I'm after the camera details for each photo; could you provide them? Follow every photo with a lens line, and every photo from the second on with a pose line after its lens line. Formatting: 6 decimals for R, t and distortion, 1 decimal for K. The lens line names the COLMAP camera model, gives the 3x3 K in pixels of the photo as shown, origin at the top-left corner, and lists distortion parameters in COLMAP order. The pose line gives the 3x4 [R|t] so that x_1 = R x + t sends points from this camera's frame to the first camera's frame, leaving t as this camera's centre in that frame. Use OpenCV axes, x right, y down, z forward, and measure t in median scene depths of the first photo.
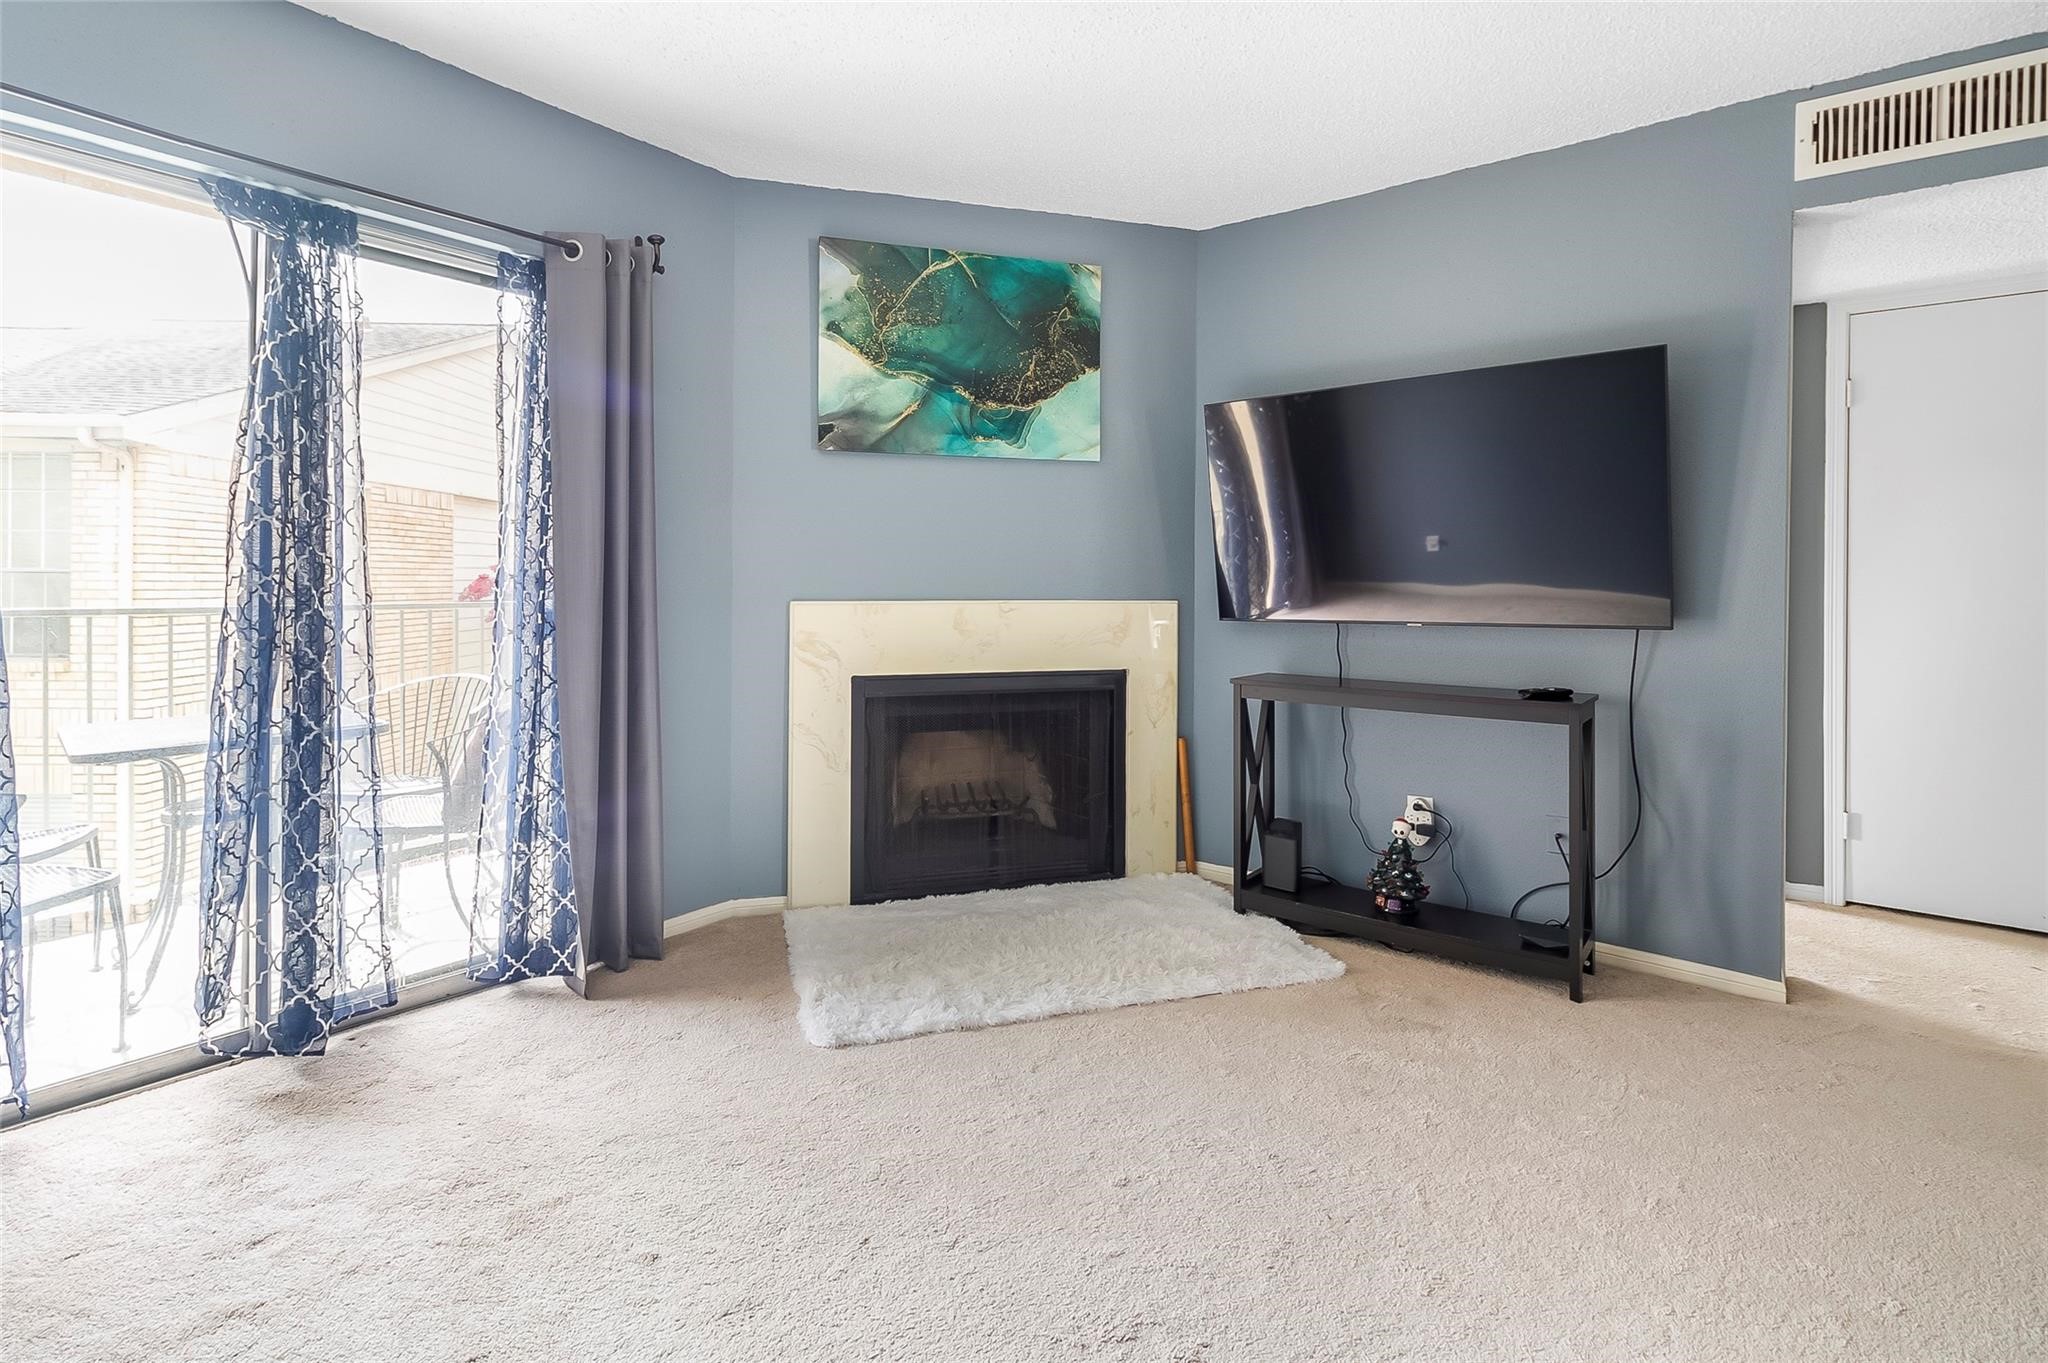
lens RADIAL K [[978.3, 0, 1028.4], [0, 978.3, 580.2], [0, 0, 1]] dist [0.002154, -0.000359]
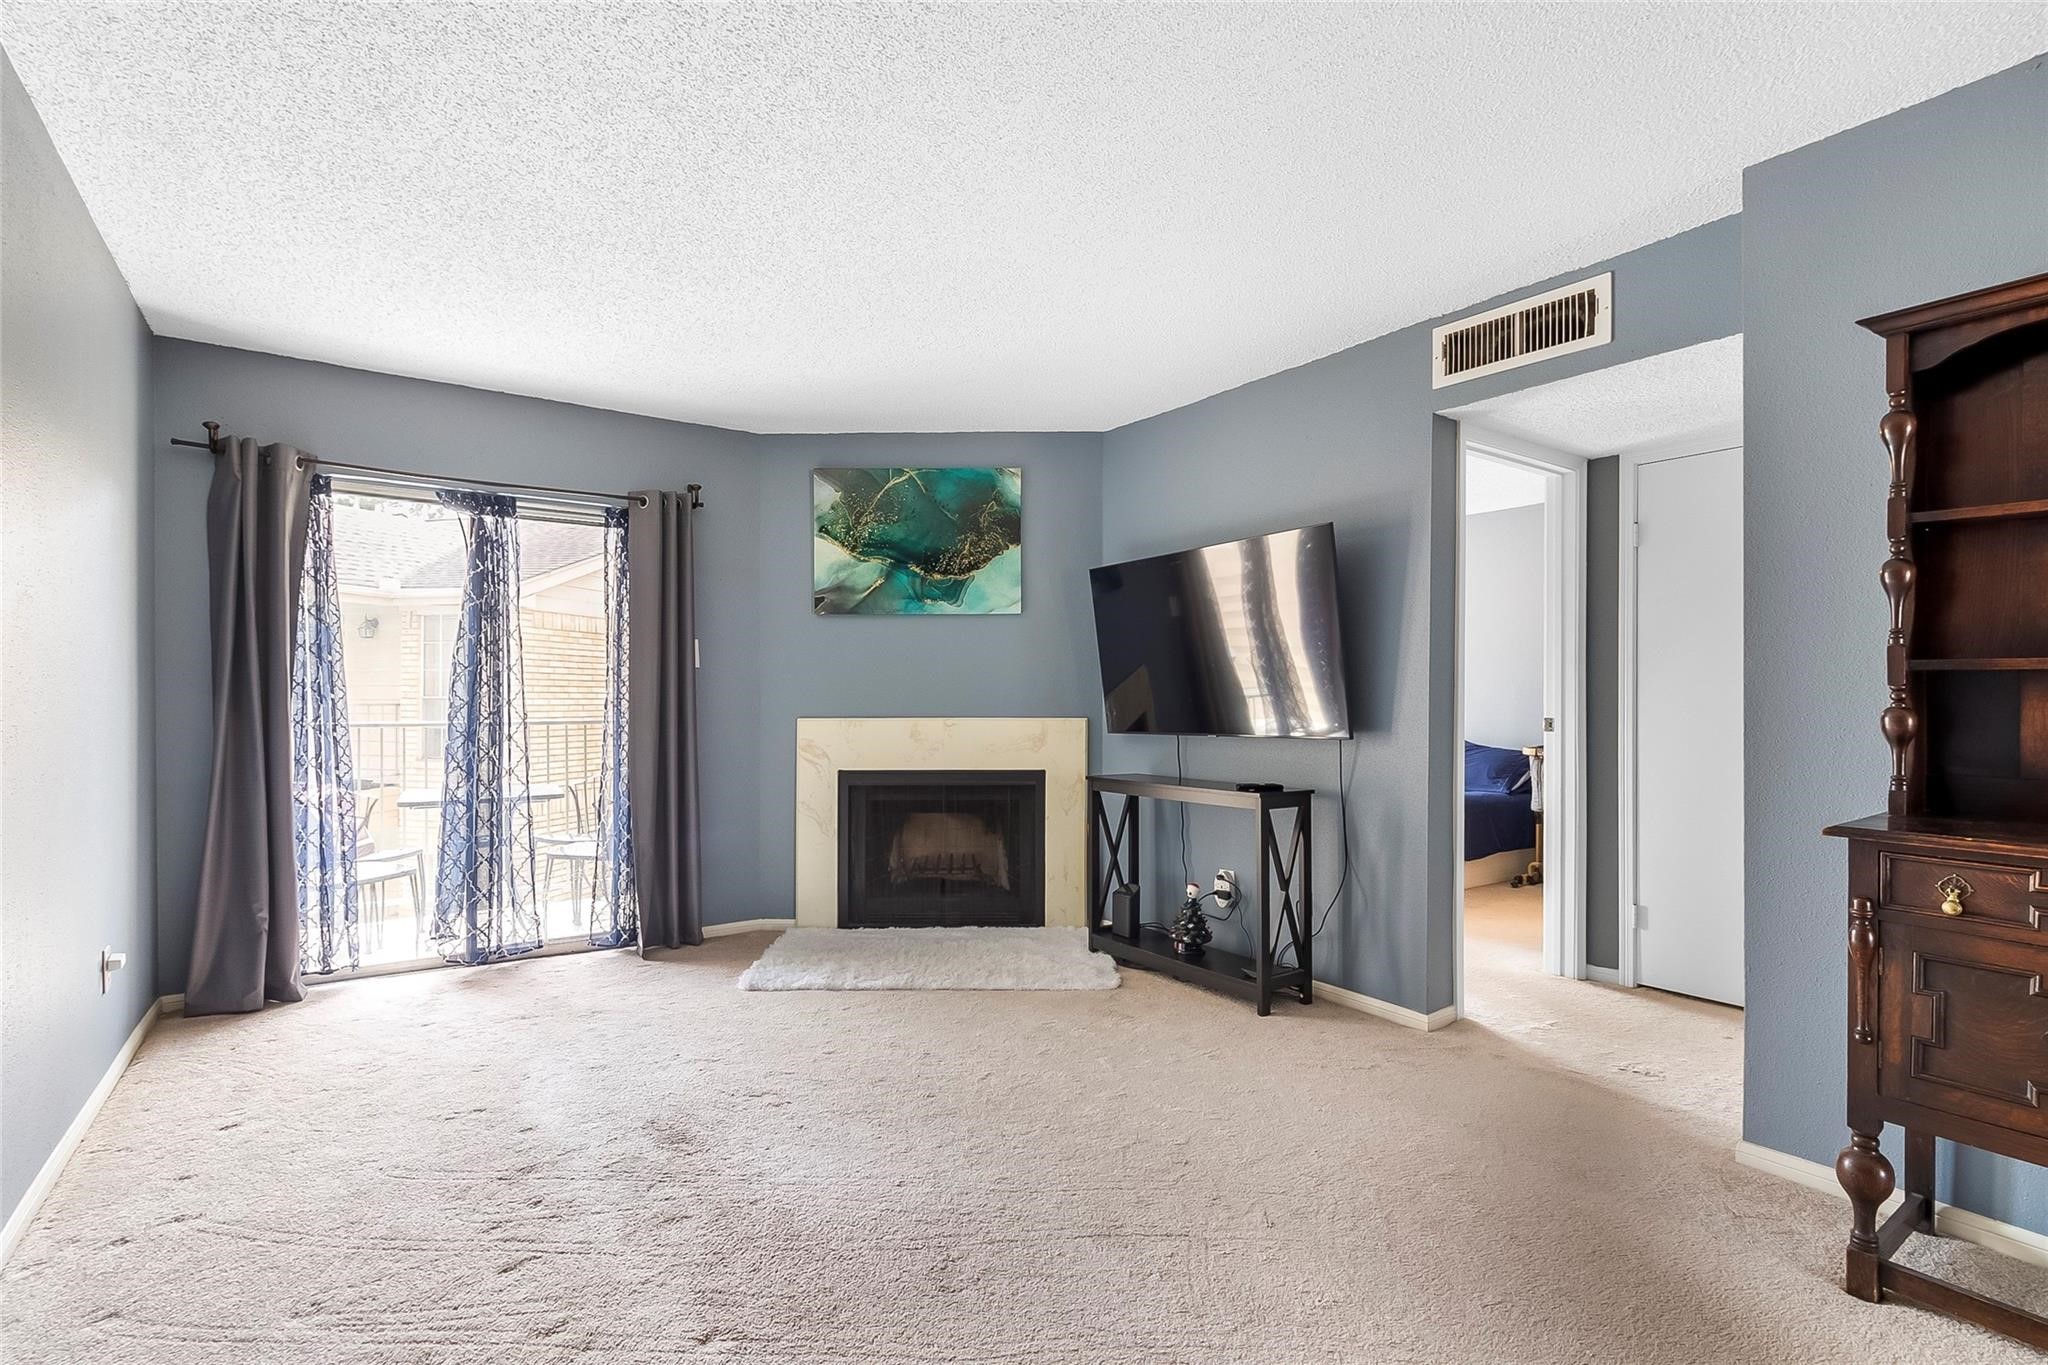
lens RADIAL K [[978.3, 0, 1023.5], [0, 978.3, 696.1], [0, 0, 1]] dist [0.002154, -0.000359]
pose [[0.955532, -0.006629, -0.294812, 0.521699], [0.005101, 0.999969, -0.005951, -0.001023], [0.294842, 0.004183, 0.955537, -0.306468]]
